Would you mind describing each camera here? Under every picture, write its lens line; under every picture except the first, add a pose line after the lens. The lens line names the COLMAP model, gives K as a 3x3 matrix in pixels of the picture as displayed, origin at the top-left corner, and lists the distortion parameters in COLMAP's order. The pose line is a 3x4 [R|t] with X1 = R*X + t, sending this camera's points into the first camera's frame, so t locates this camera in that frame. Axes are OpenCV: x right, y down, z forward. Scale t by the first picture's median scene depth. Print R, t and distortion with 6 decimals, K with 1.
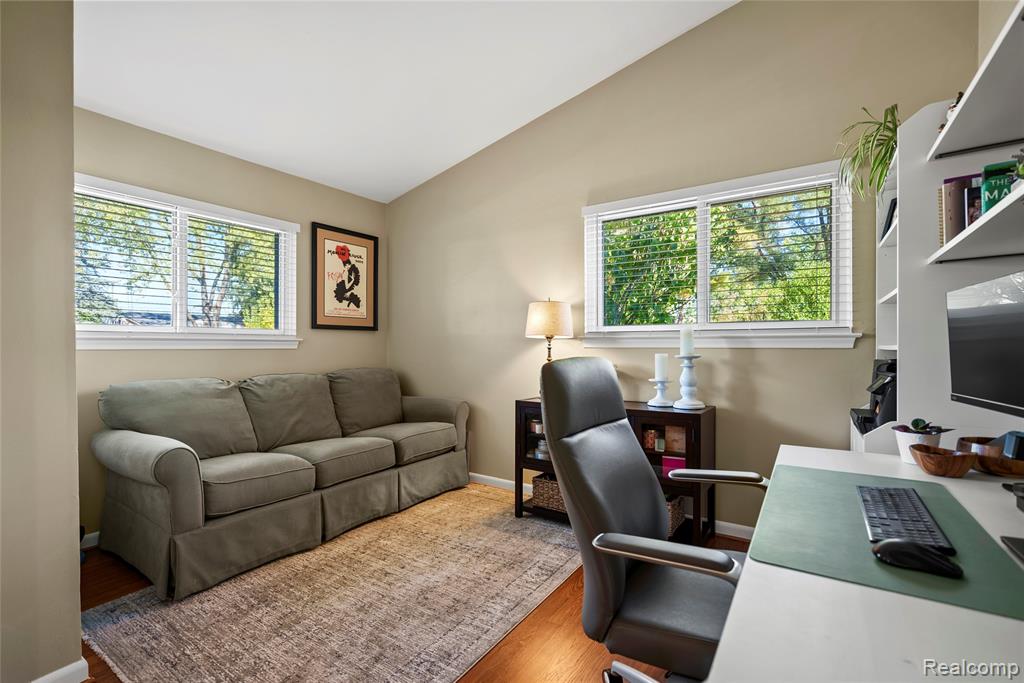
lens RADIAL K [[462.5, 0, 511.4], [0, 462.5, 348.0], [0, 0, 1]] dist [-0.001385, 0.000300]
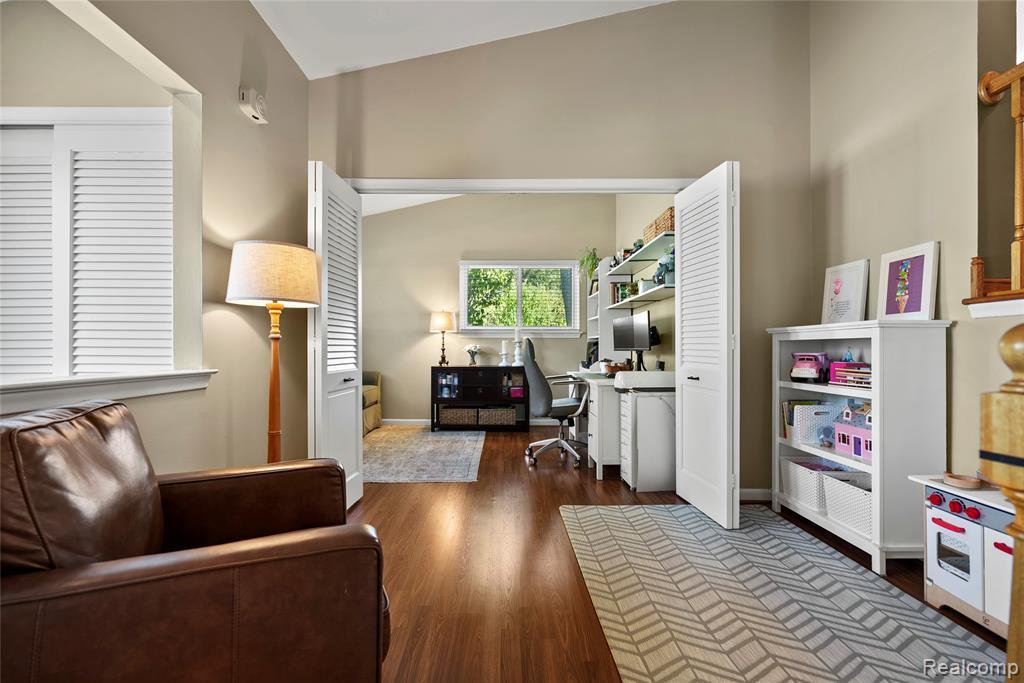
lens RADIAL K [[462.5, 0, 511.4], [0, 462.5, 348.0], [0, 0, 1]] dist [-0.001385, 0.000300]
pose [[0.826669, 0.000506, 0.562688, -0.746754], [-0.000785, 1.000000, 0.000253, 0.041631], [-0.562688, -0.000650, 0.826669, -0.655414]]
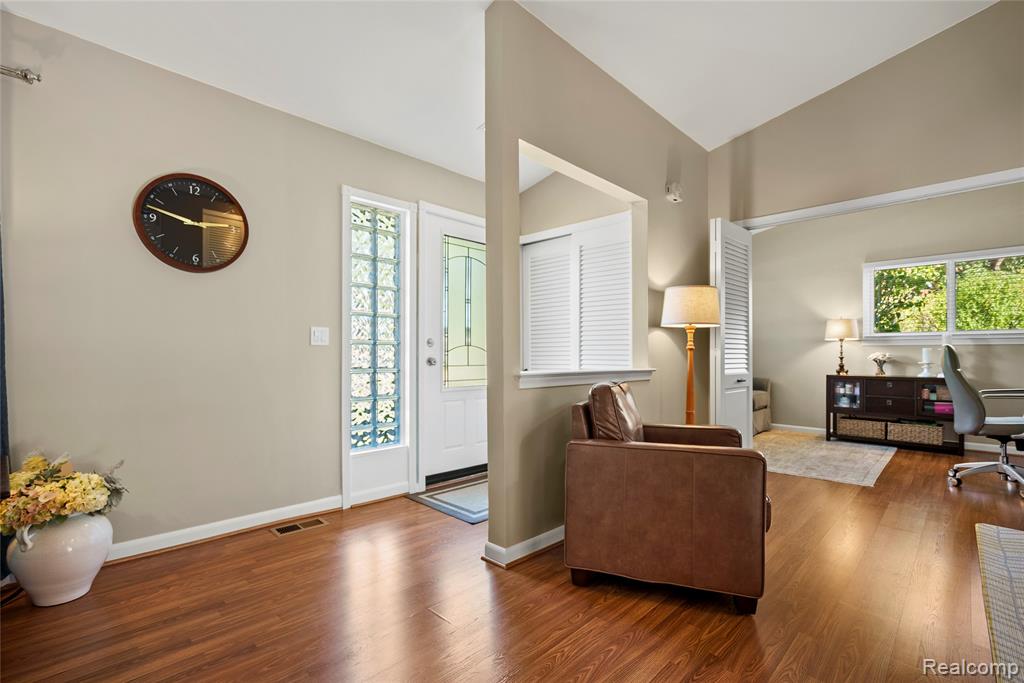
lens RADIAL K [[462.5, 0, 511.4], [0, 462.5, 348.0], [0, 0, 1]] dist [-0.001385, 0.000300]
pose [[0.981483, 0.002679, -0.191531, -0.849663], [-0.005597, 0.999876, -0.014697, 0.043571], [0.191468, 0.015497, 0.981376, -0.992293]]
